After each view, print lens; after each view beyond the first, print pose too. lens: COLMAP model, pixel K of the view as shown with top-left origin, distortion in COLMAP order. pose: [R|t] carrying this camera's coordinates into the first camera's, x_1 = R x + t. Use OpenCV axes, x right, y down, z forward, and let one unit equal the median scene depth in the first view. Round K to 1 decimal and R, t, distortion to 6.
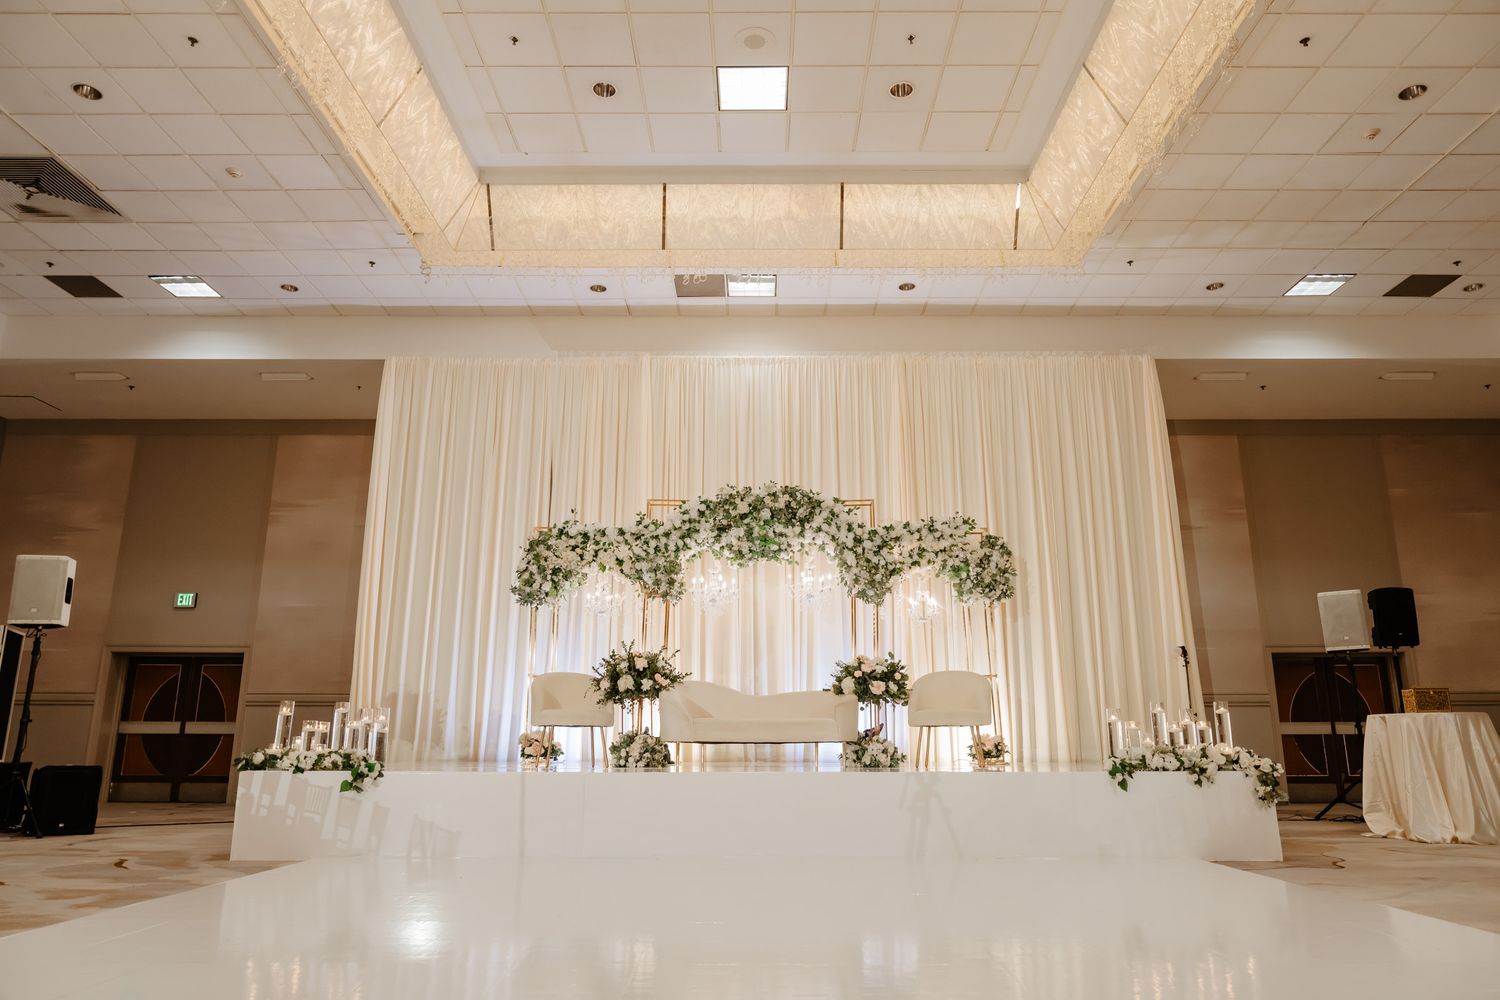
lens RADIAL K [[1012.5, 0, 751.8], [0, 1012.5, 495.0], [0, 0, 1]] dist [-0.015011, 0.002457]
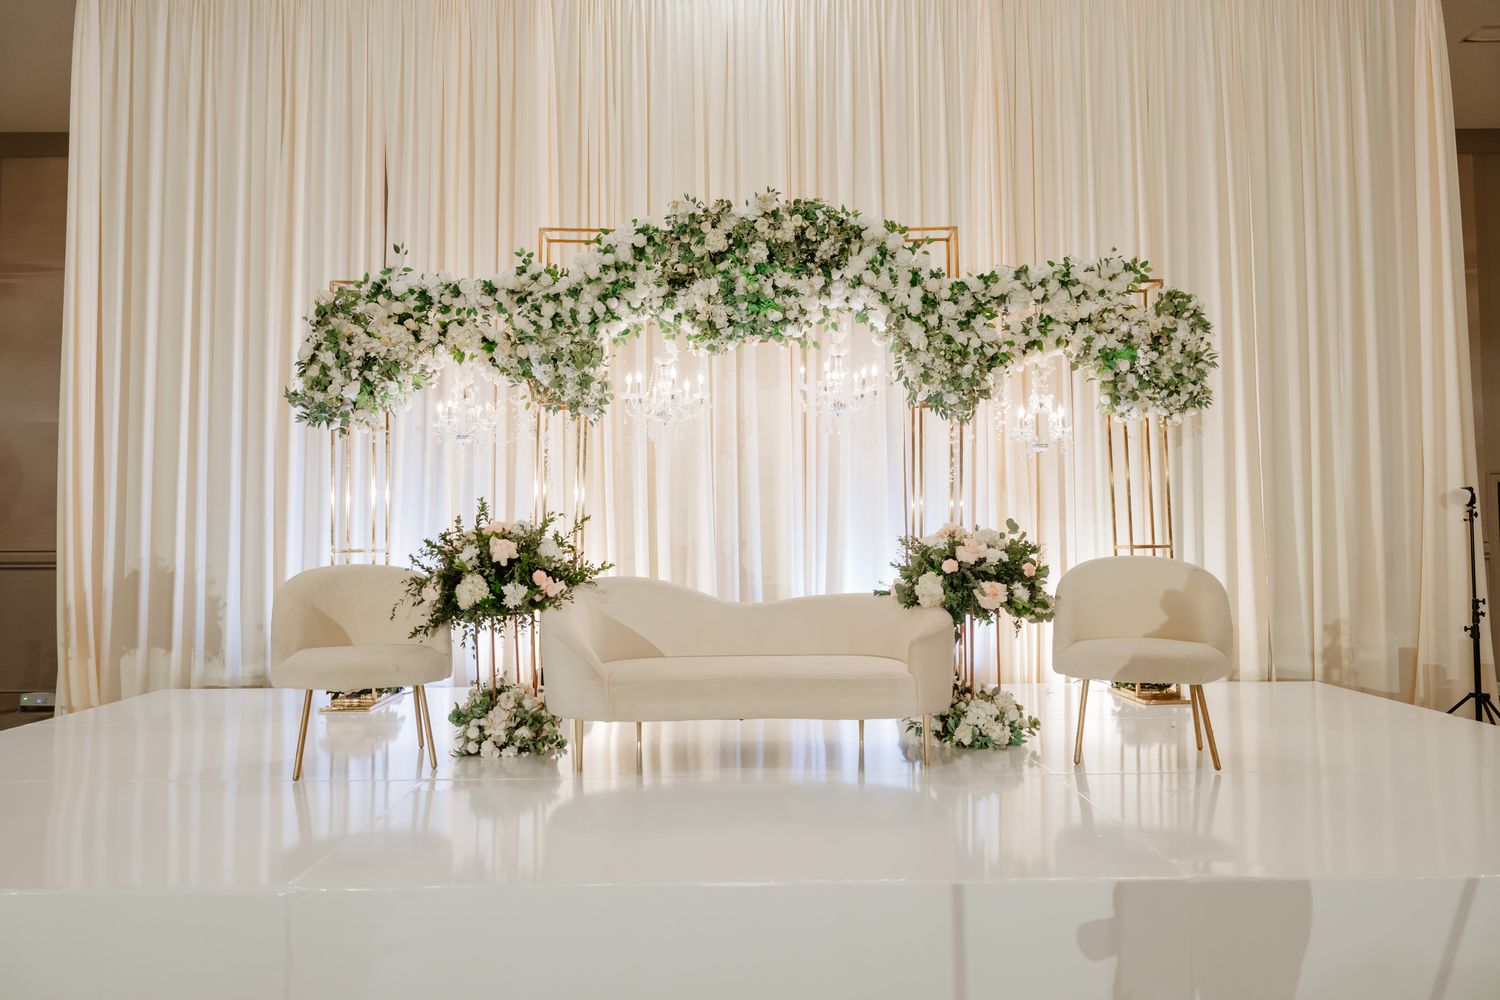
lens RADIAL K [[1012.5, 0, 752.6], [0, 1012.5, 501.4], [0, 0, 1]] dist [-0.015011, 0.002457]
pose [[0.999879, -0.006894, 0.013911, 0.002205], [0.003950, 0.979479, 0.201509, 0.040163], [-0.015015, -0.201430, 0.979388, 0.454250]]
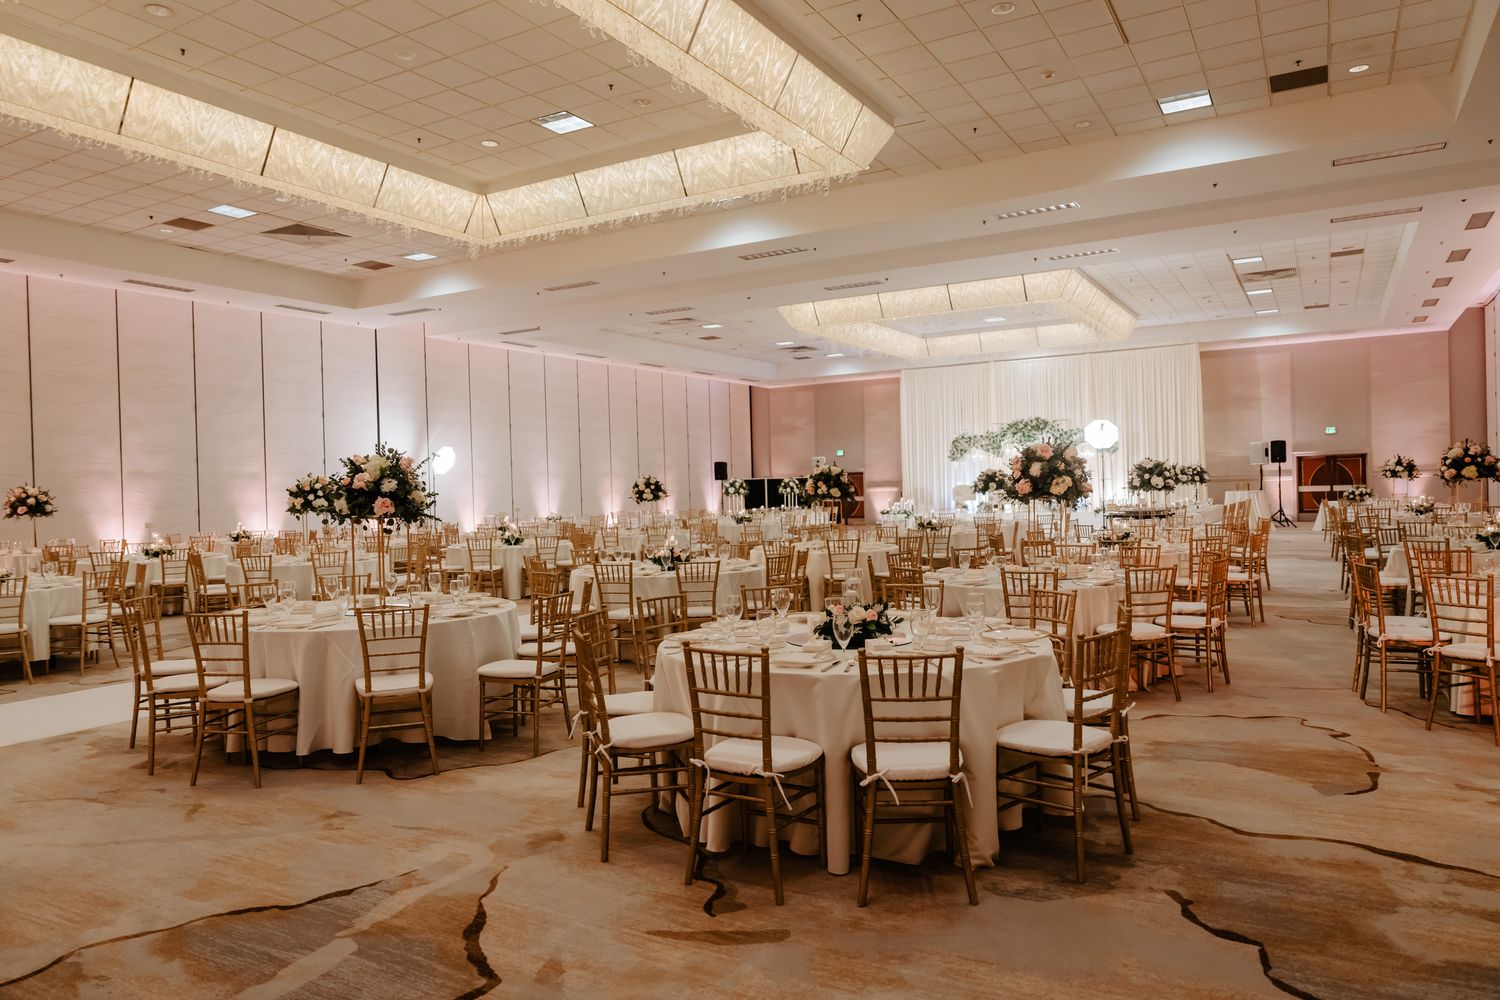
lens RADIAL K [[1012.5, 0, 749.0], [0, 1012.5, 500.6], [0, 0, 1]] dist [-0.015011, 0.002457]
pose [[0.868220, -0.020981, -0.495736, 0.765927], [0.148577, 0.964255, 0.219403, -0.547165], [0.473412, -0.264145, 0.840302, -1.928811]]
